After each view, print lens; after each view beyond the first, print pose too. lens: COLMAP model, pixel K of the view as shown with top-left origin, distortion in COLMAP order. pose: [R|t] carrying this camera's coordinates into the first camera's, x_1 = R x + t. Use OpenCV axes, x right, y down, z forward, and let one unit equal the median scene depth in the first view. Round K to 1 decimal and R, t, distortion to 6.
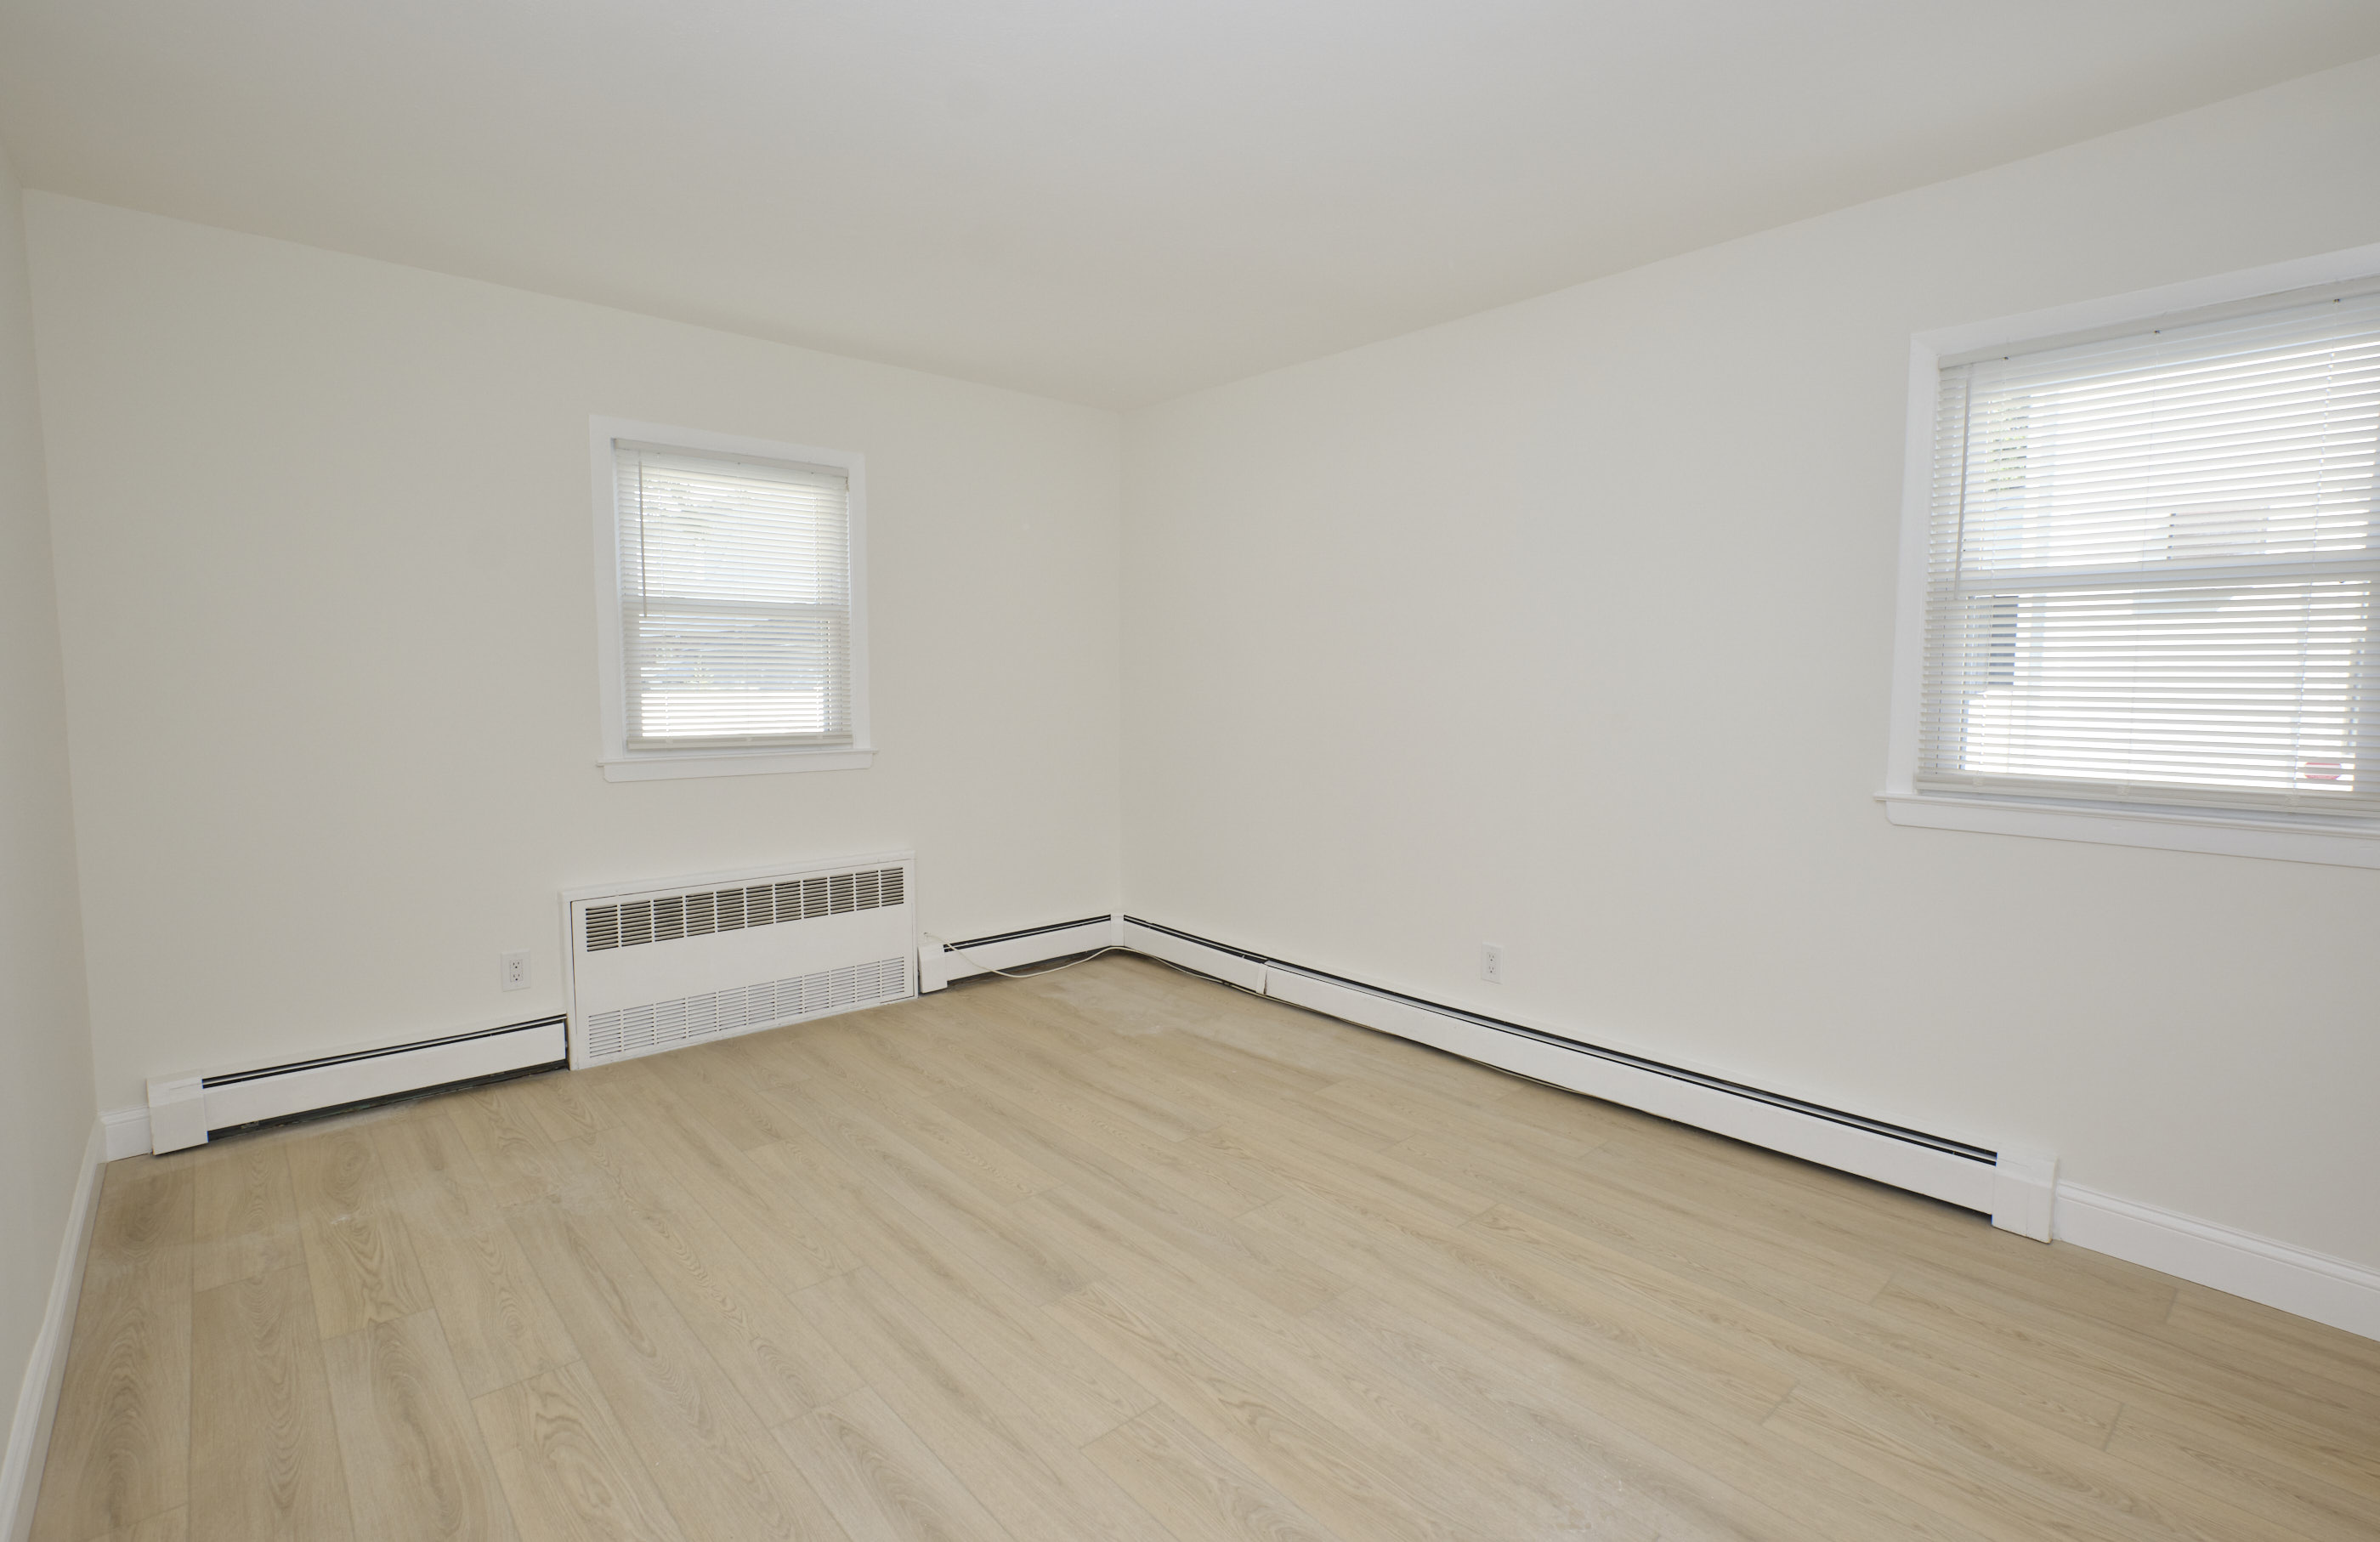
lens RADIAL K [[1082.1, 0, 1193.7], [0, 1082.1, 758.1], [0, 0, 1]] dist [0.002186, -0.002410]
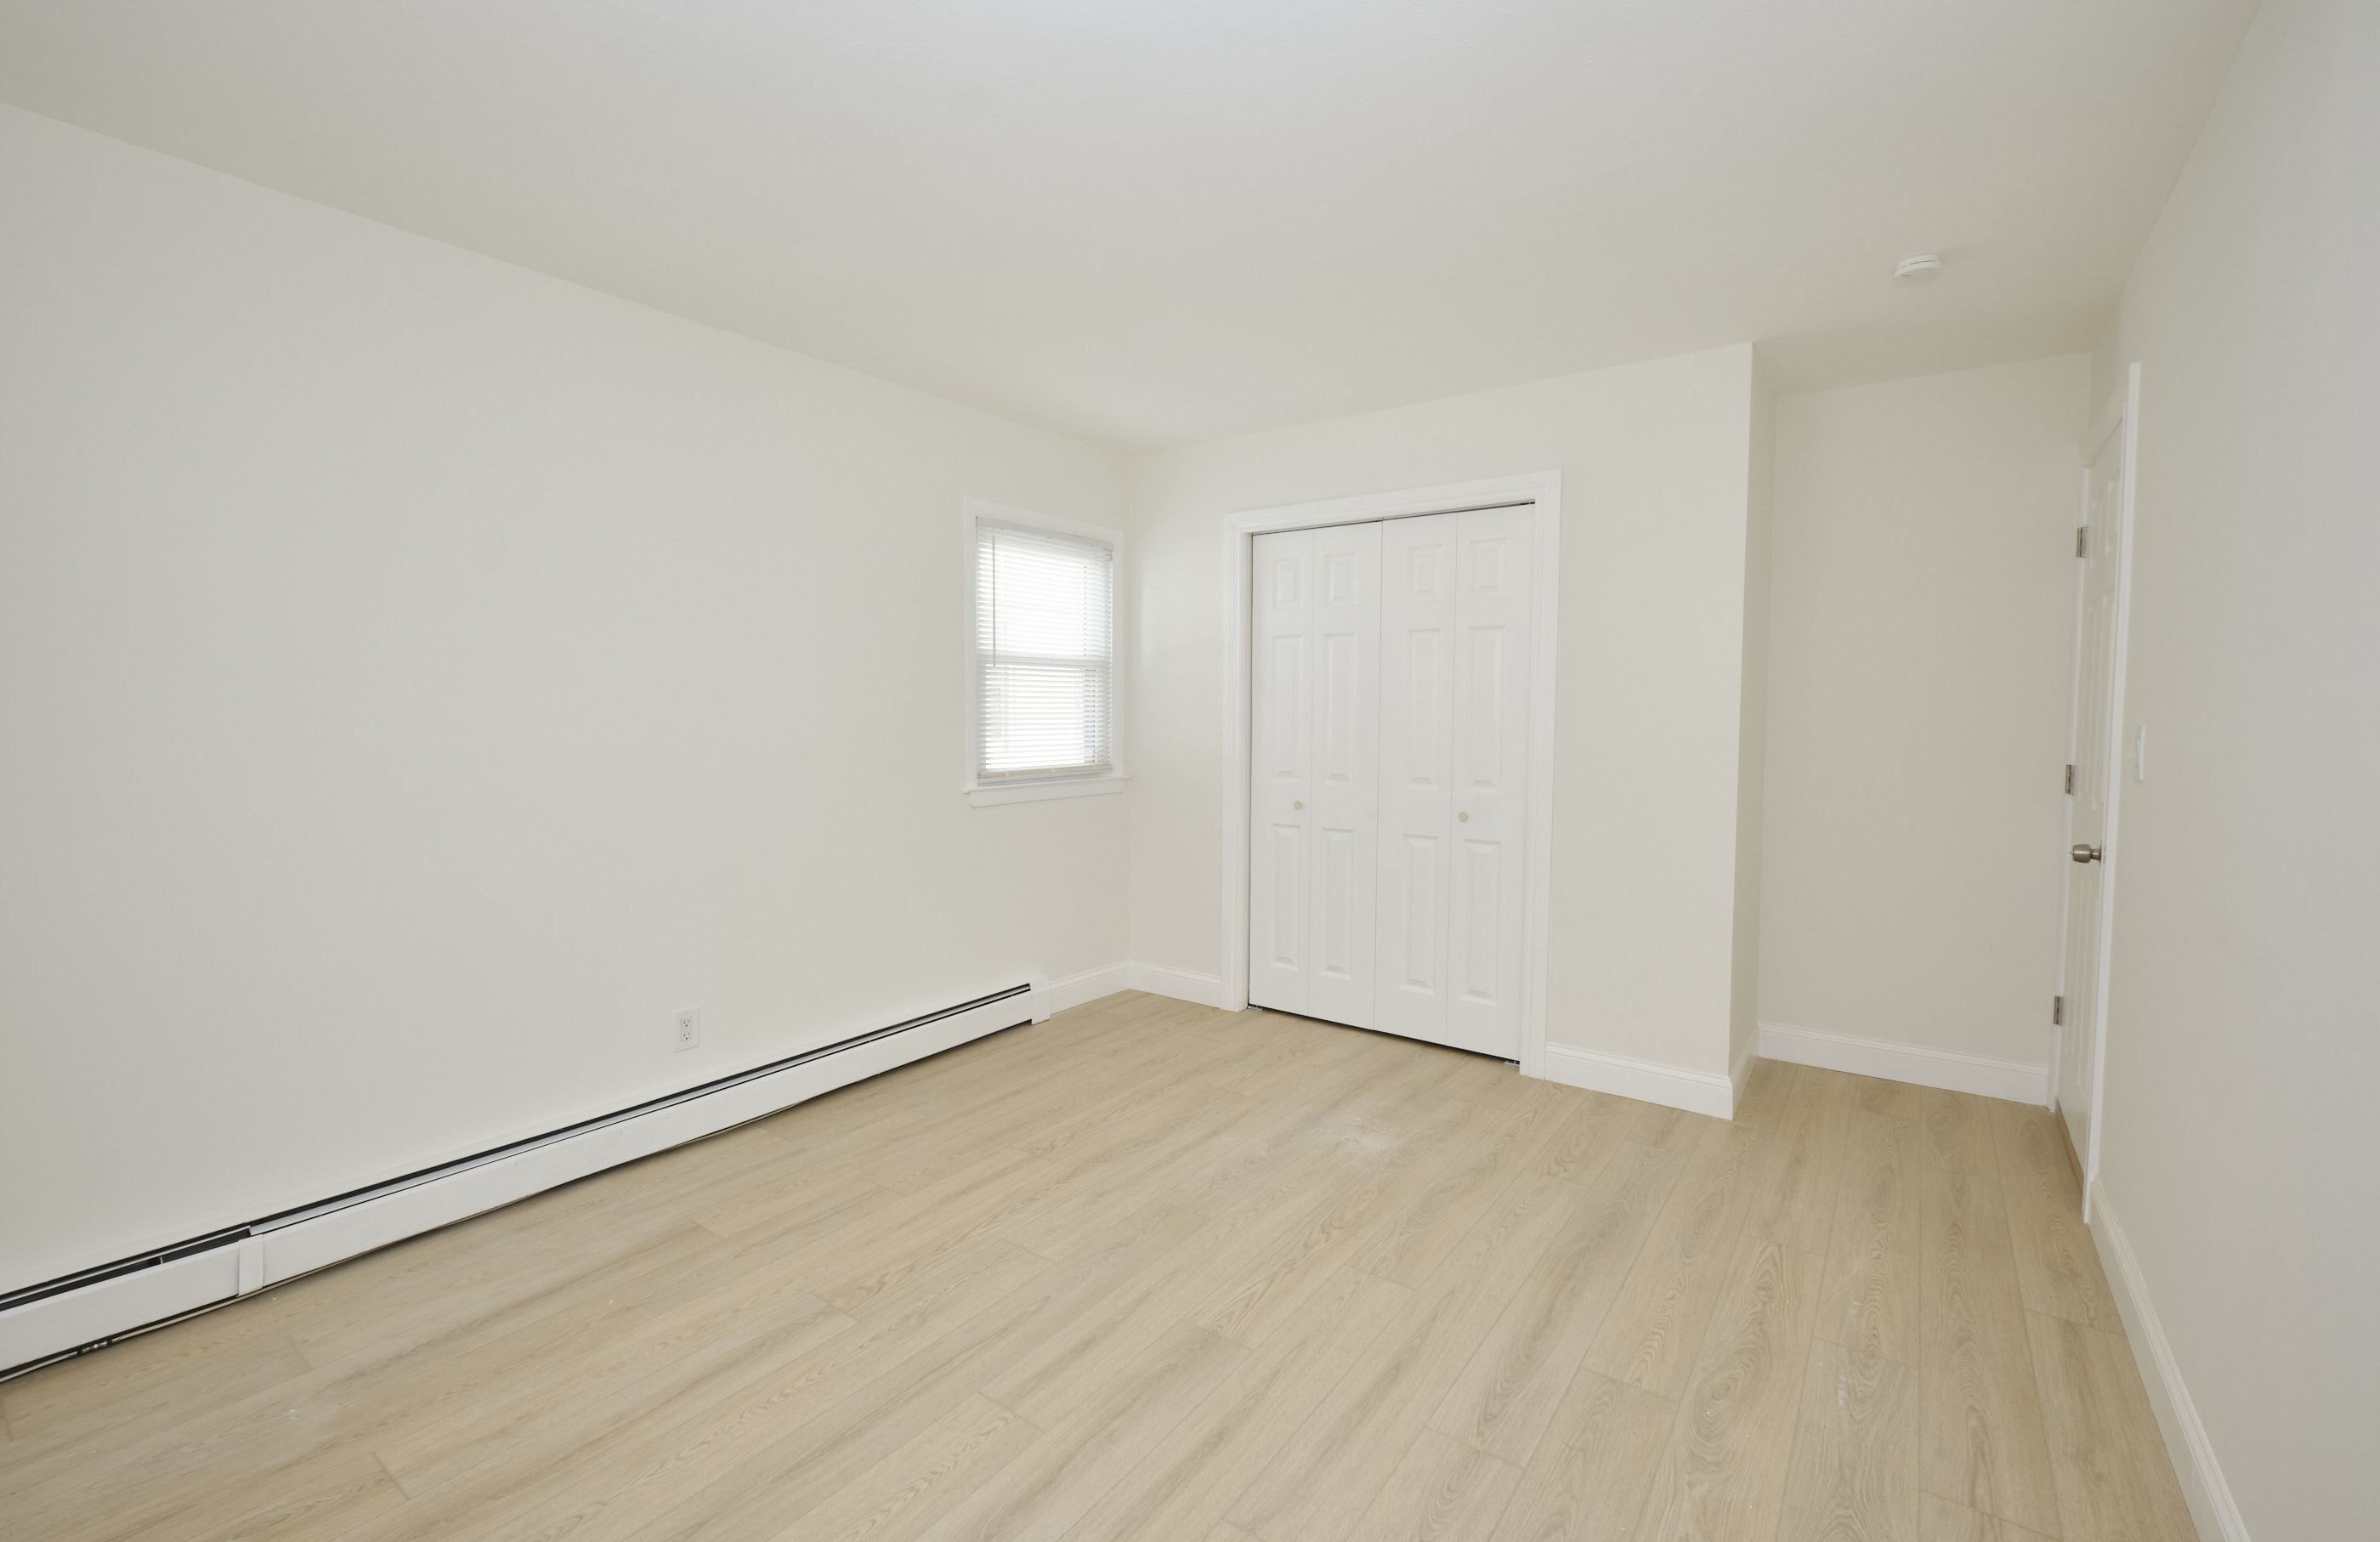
lens RADIAL K [[1005.9, 0, 1172.9], [0, 1005.9, 768.2], [0, 0, 1]] dist [-0.000499, -0.000692]
pose [[-0.191751, -0.062738, 0.979436, -0.864836], [0.073600, 0.994225, 0.078094, -0.090041], [-0.978680, 0.087061, -0.186026, 1.031895]]
